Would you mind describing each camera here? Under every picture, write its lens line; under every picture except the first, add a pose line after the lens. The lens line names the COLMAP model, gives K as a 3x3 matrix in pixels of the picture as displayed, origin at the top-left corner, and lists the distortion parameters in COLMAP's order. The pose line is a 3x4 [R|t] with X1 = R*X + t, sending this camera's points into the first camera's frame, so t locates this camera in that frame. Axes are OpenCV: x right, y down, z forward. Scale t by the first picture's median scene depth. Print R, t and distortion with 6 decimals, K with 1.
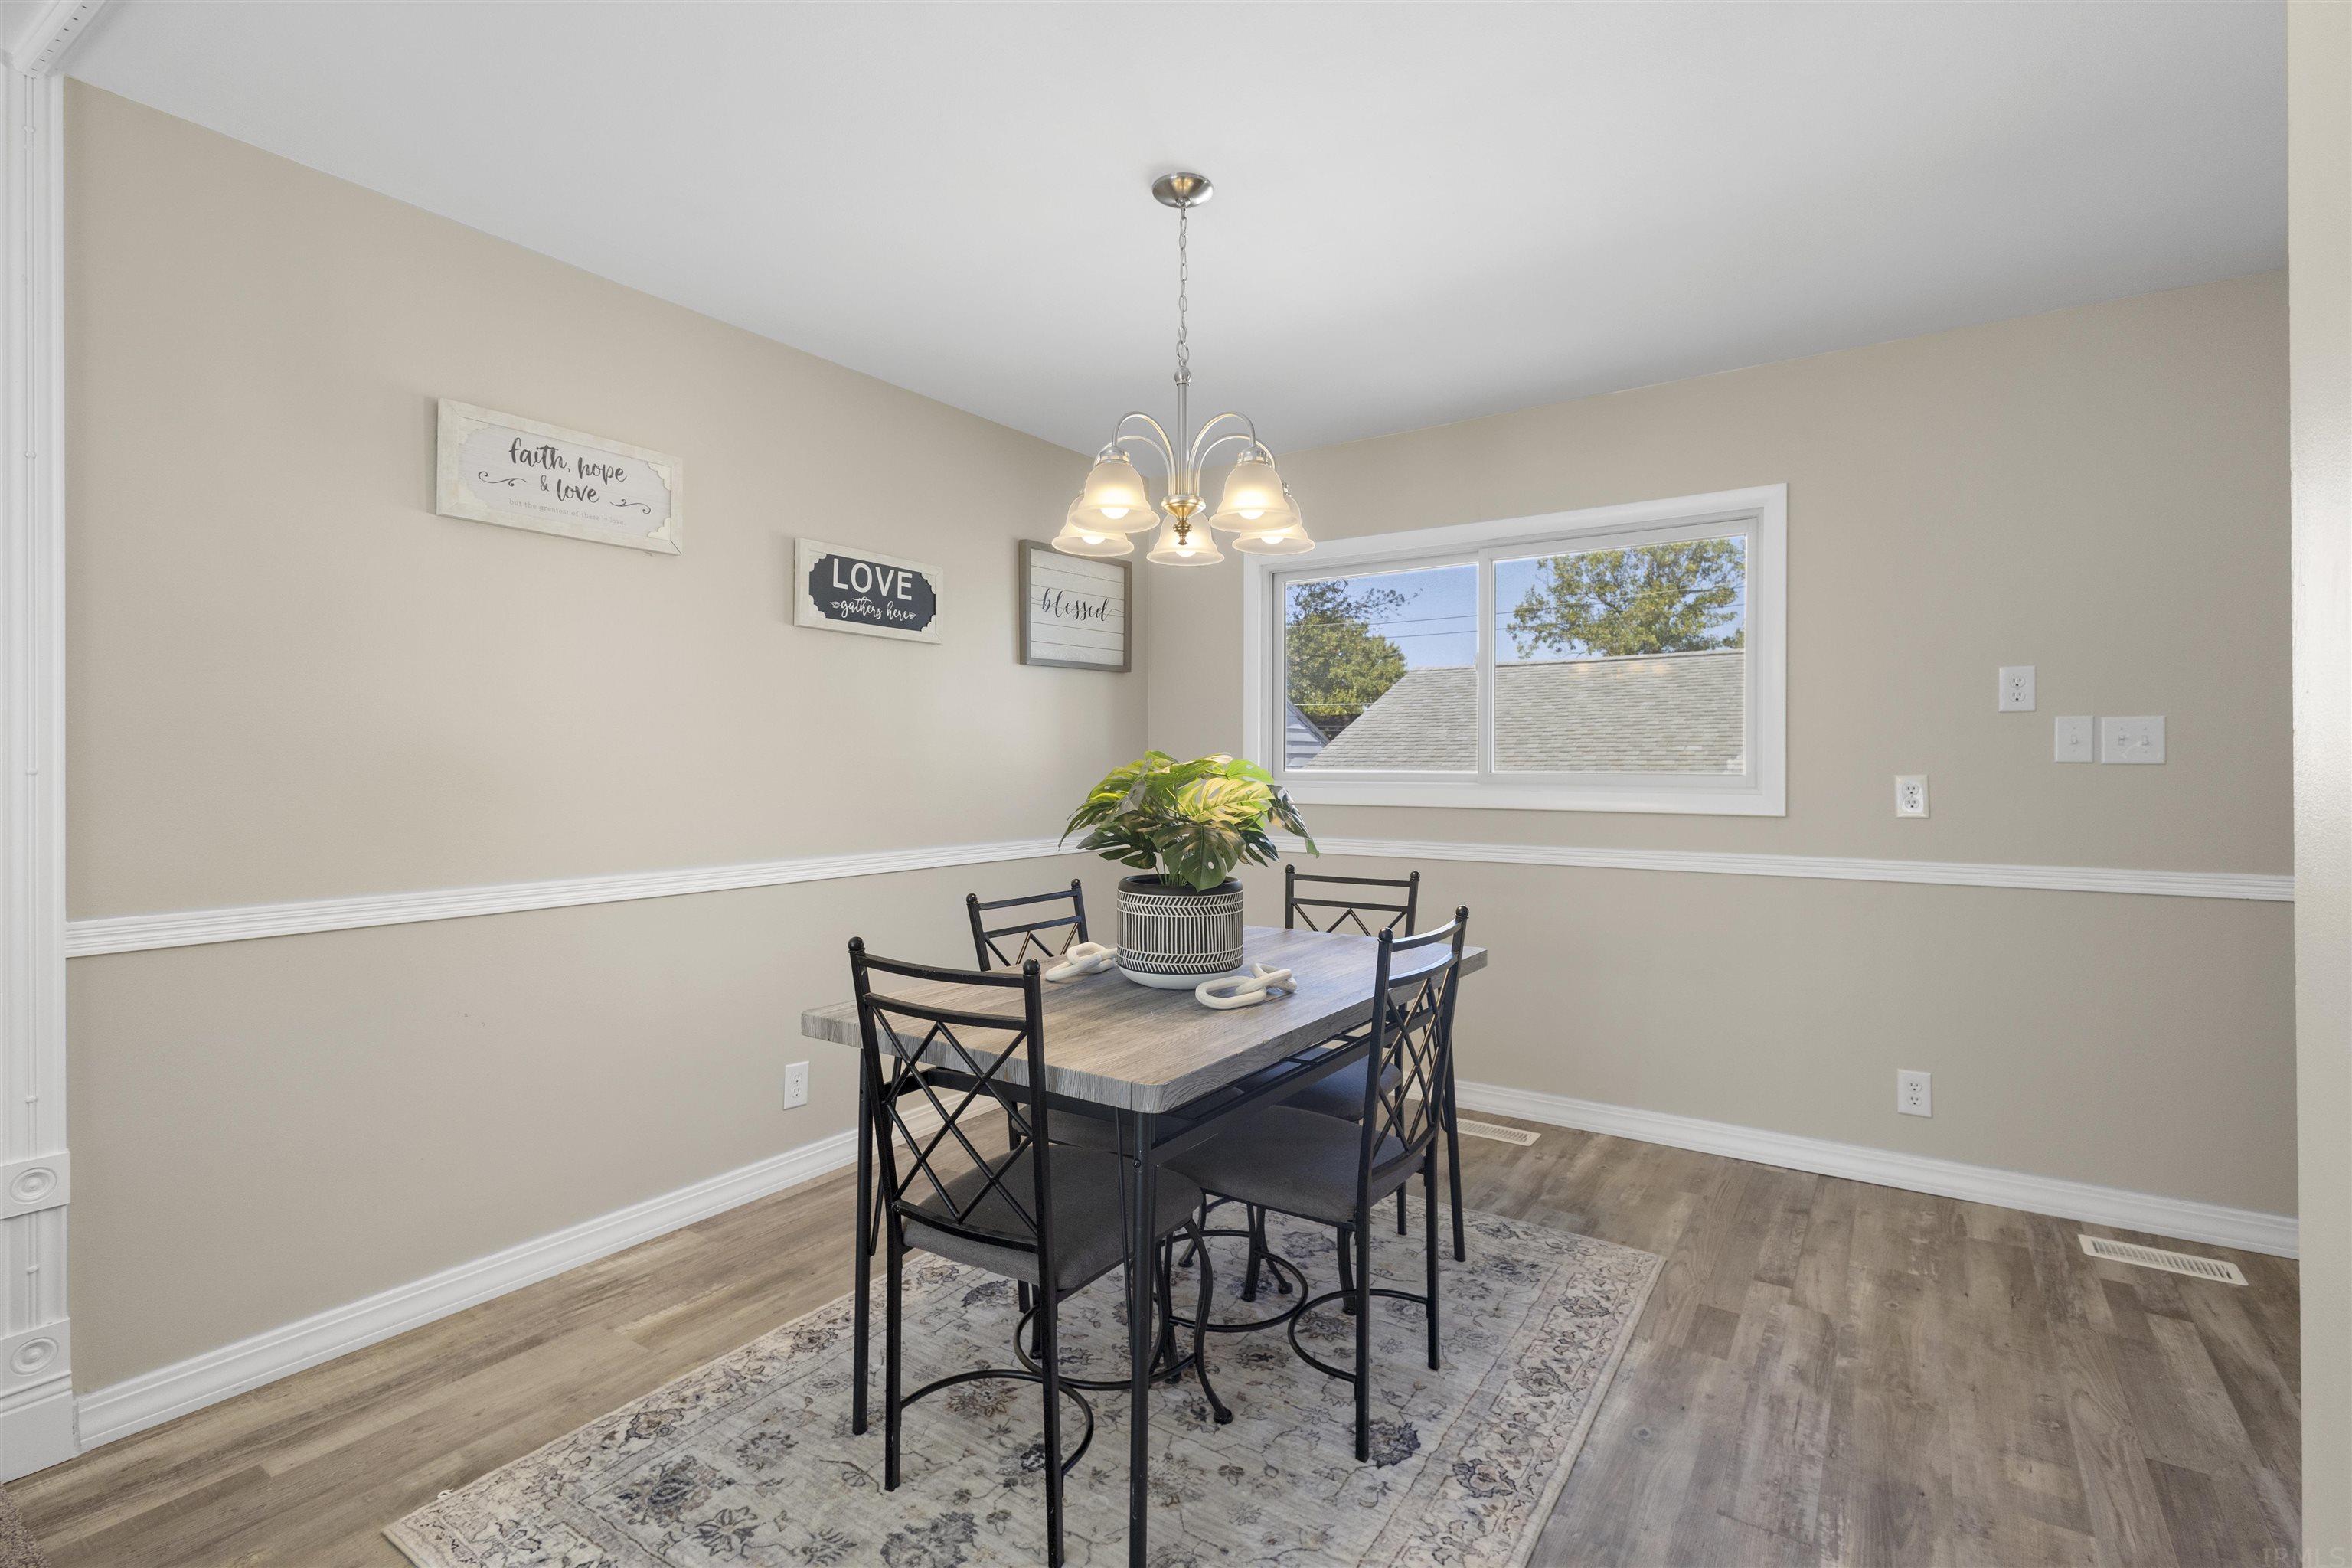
lens RADIAL K [[1103.1, 0, 1192.4], [0, 1103.1, 770.5], [0, 0, 1]] dist [0.003850, -0.000694]
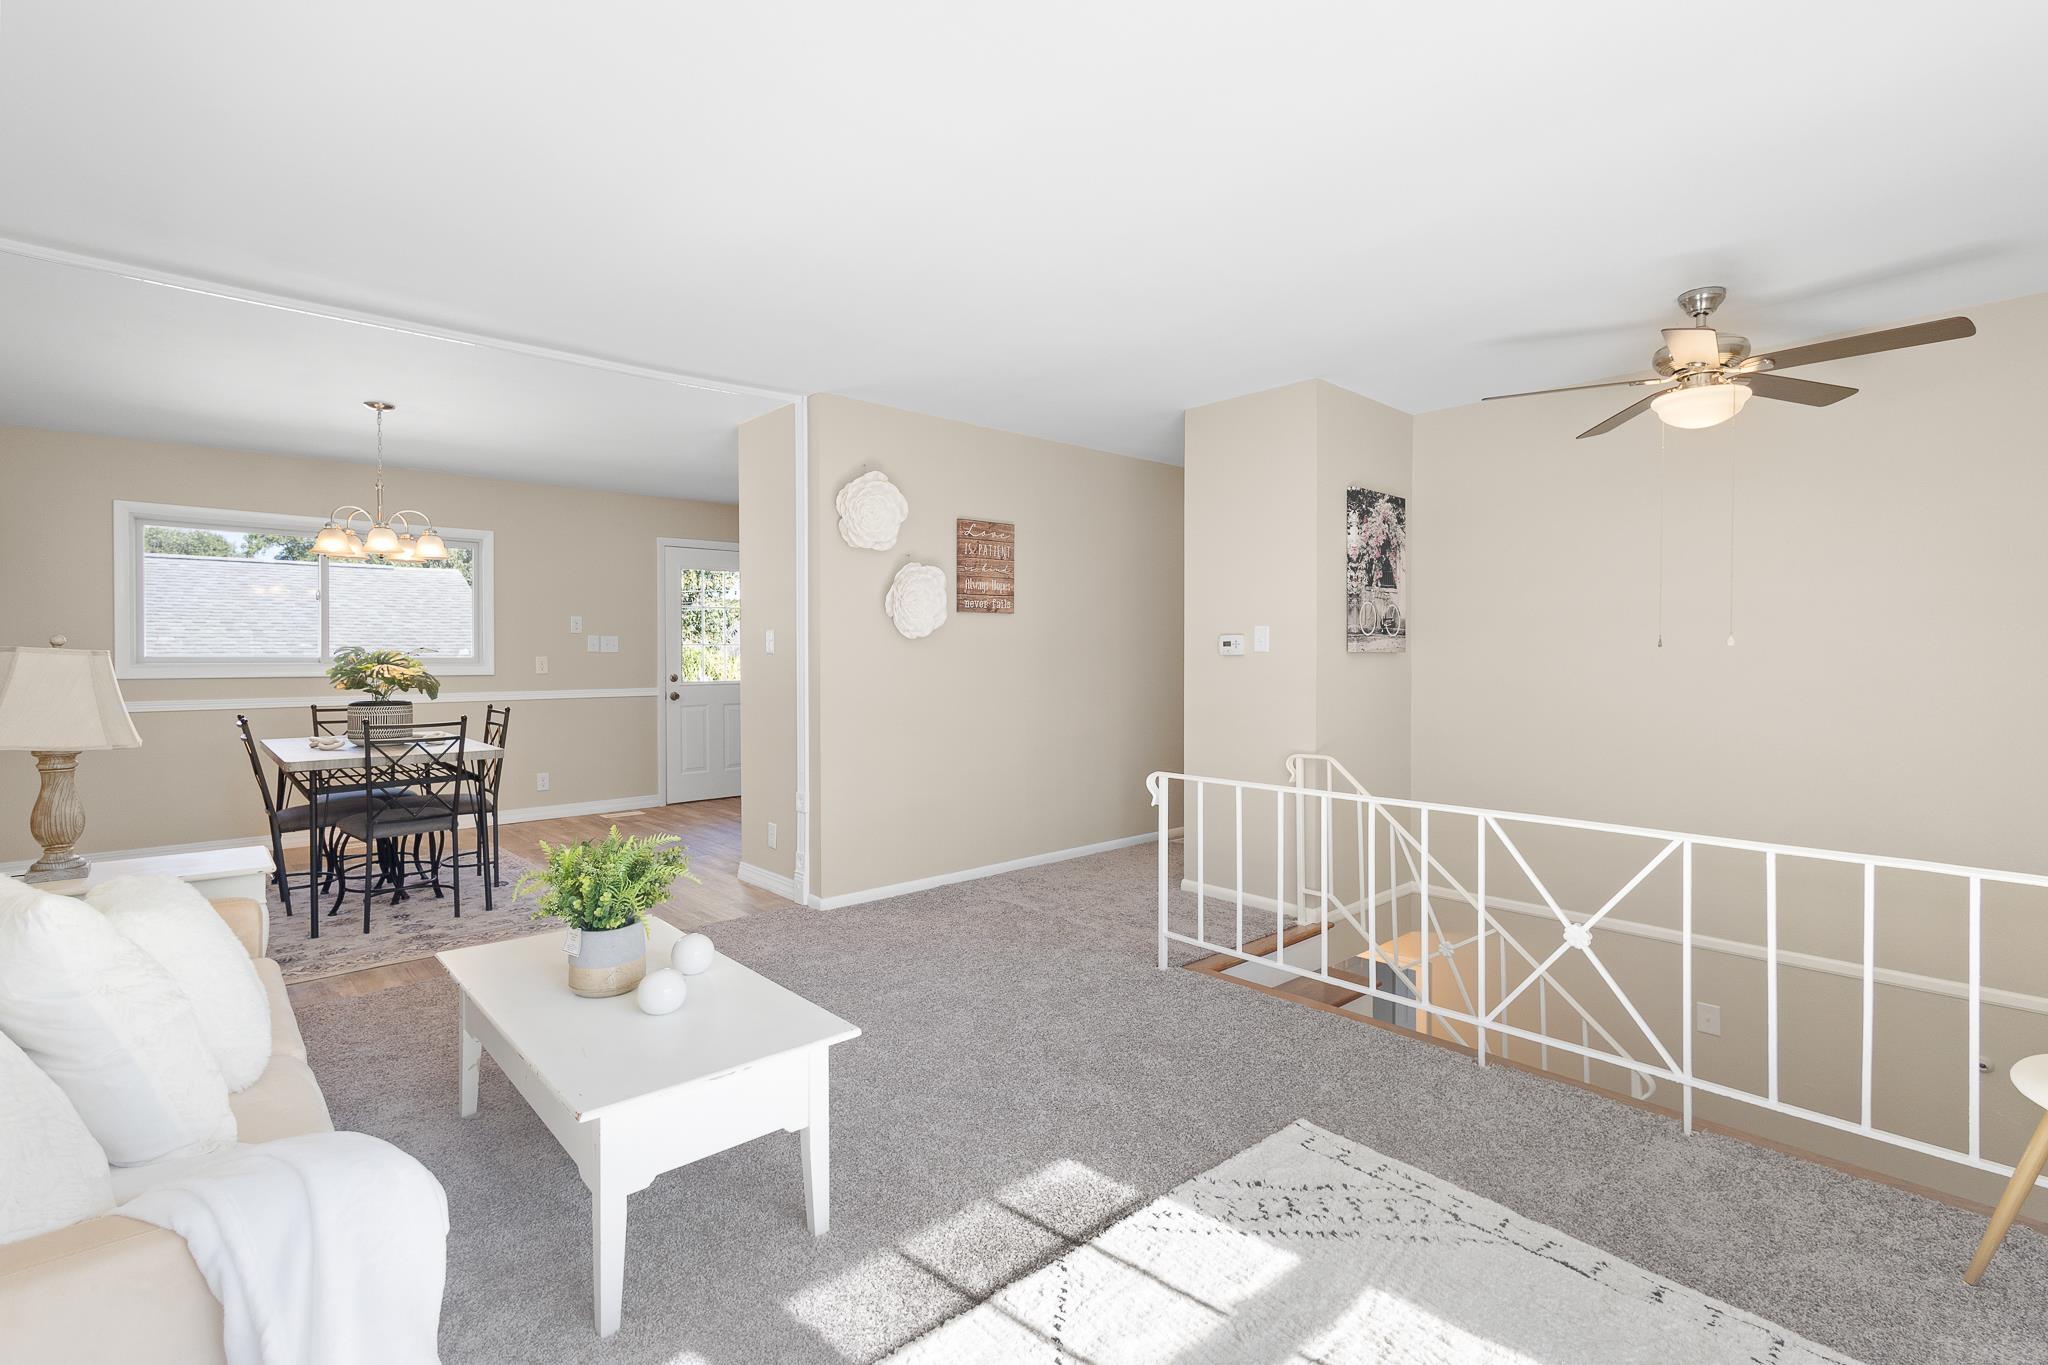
lens RADIAL K [[960.6, 0, 1011.6], [0, 960.6, 672.1], [0, 0, 1]] dist [0.003850, -0.000694]
pose [[0.242809, -0.016921, 0.969927, -1.180344], [0.001000, 0.999852, 0.017192, 0.002621], [-0.970074, -0.003205, 0.242790, -0.560724]]
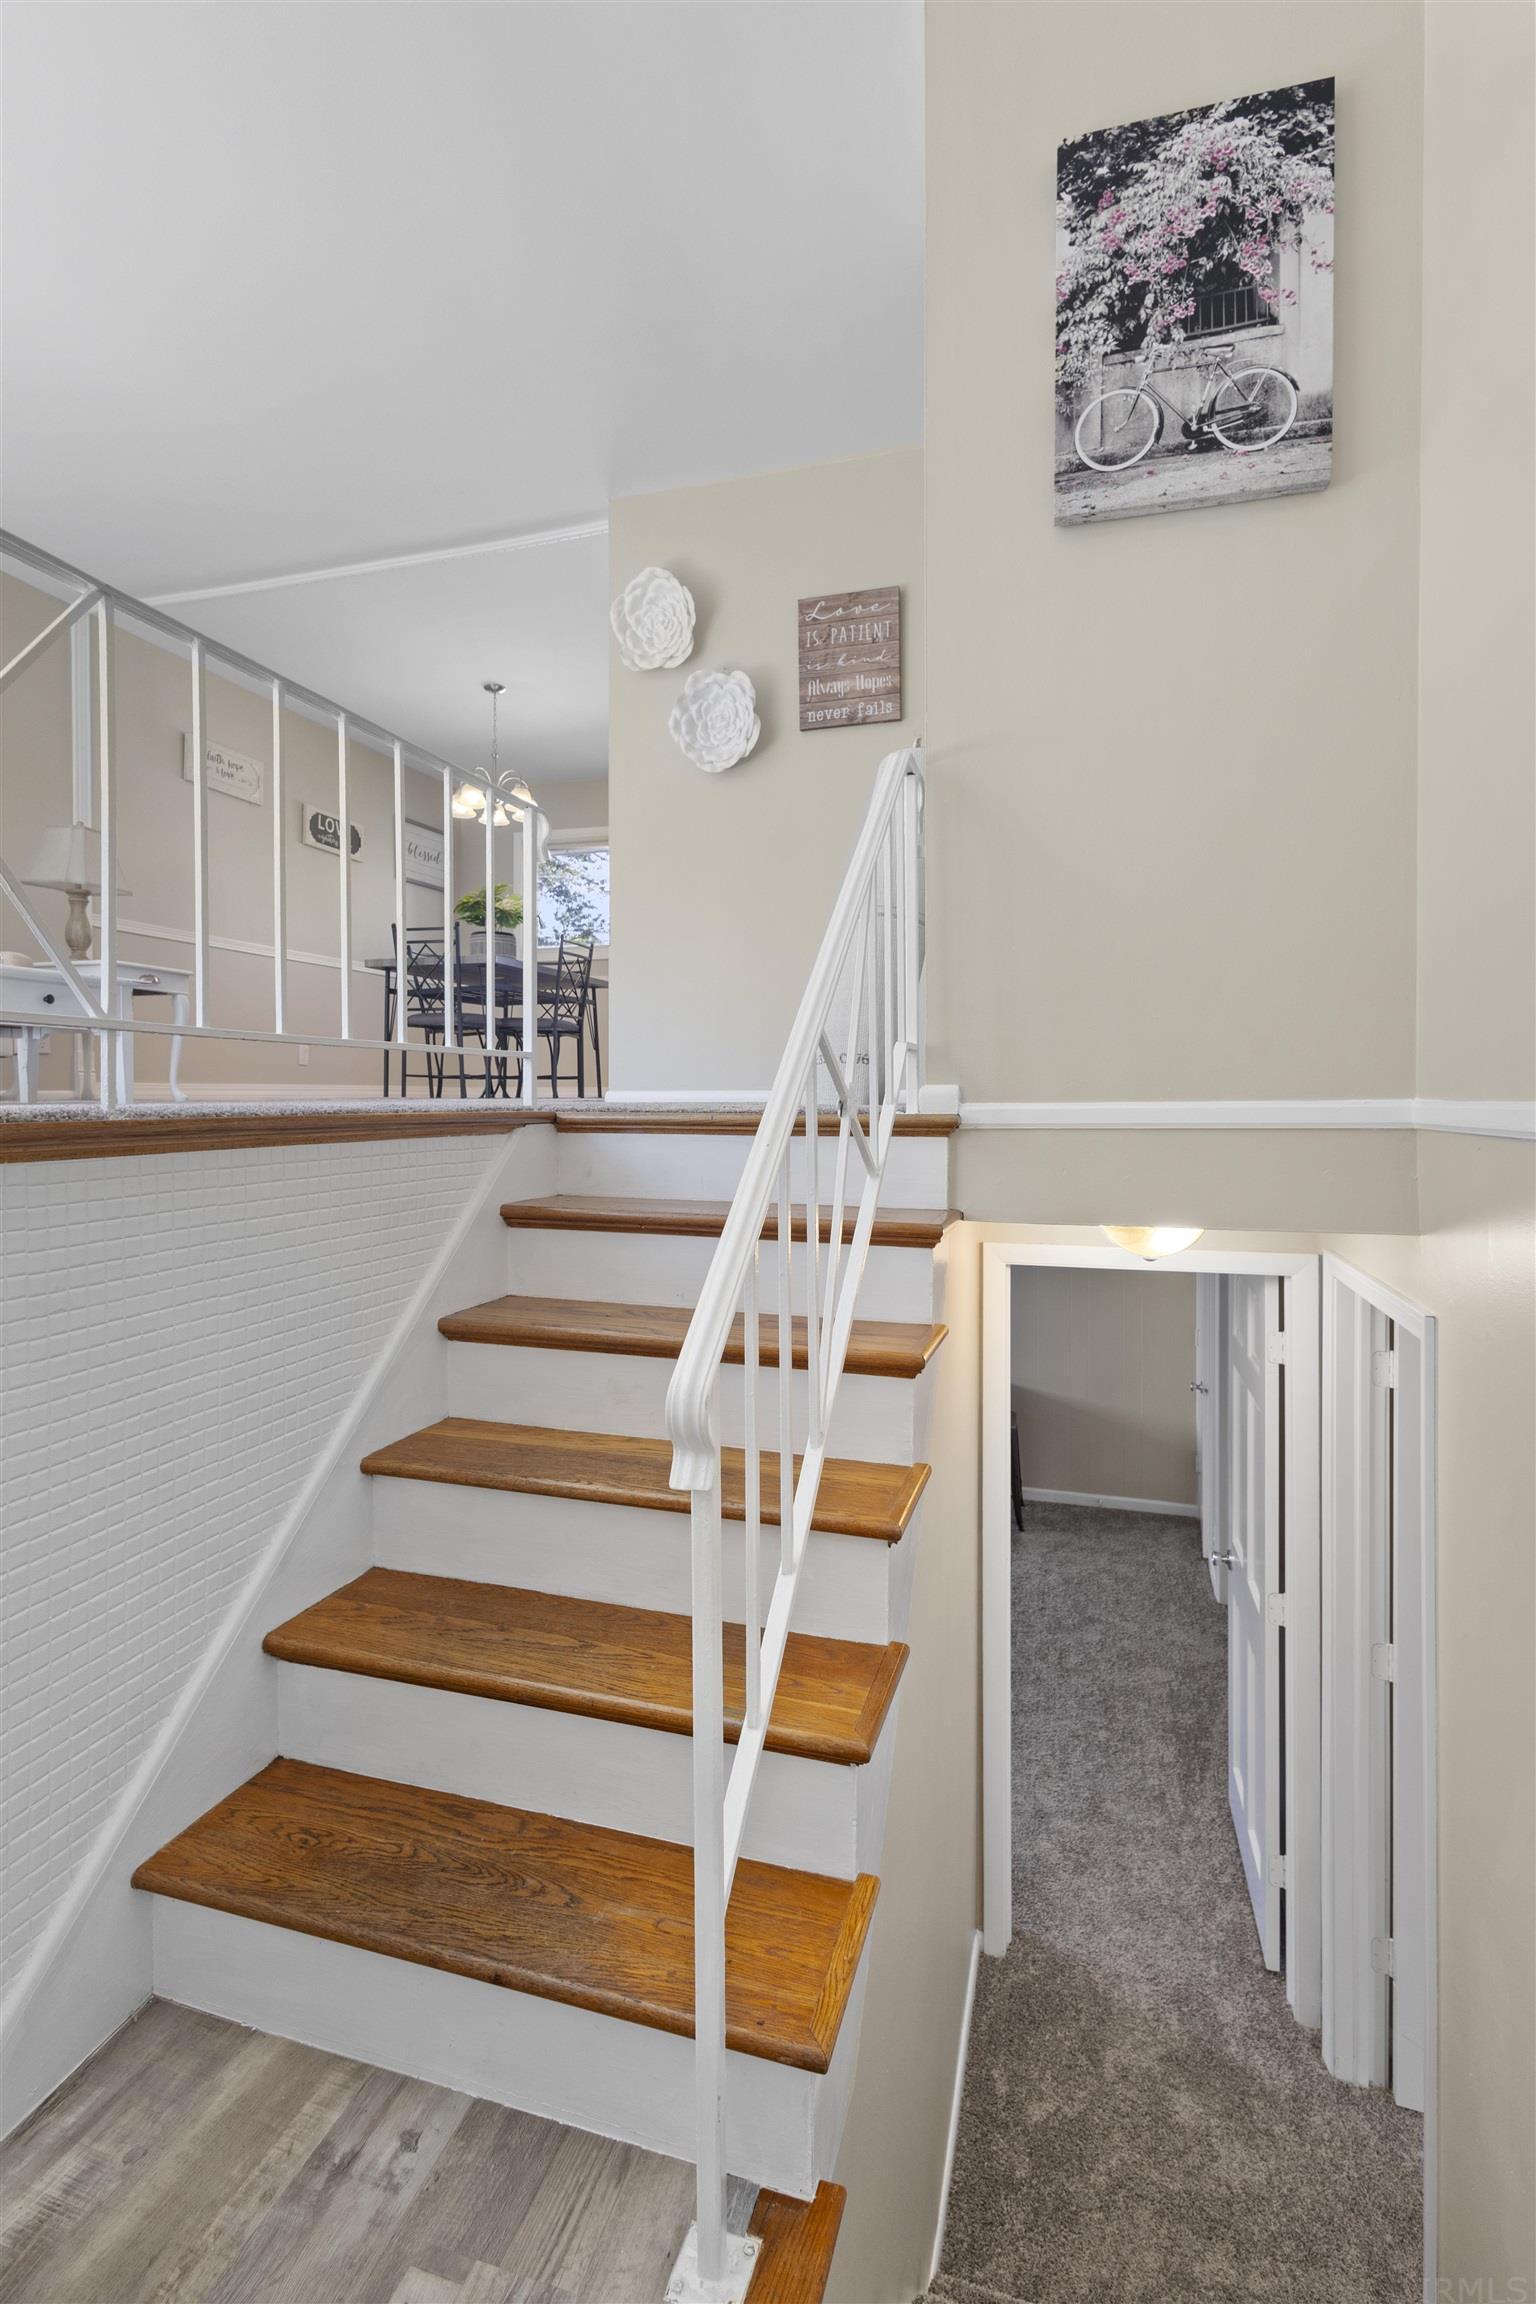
lens RADIAL K [[1080.6, 0, 800.4], [0, 1080.6, 1098.3], [0, 0, 1]] dist [0.003850, -0.000694]
pose [[0.951073, 0.003514, 0.308946, -0.081469], [-0.003038, 0.999993, -0.002024, 0.362183], [-0.308951, 0.000986, 0.951078, -1.296293]]
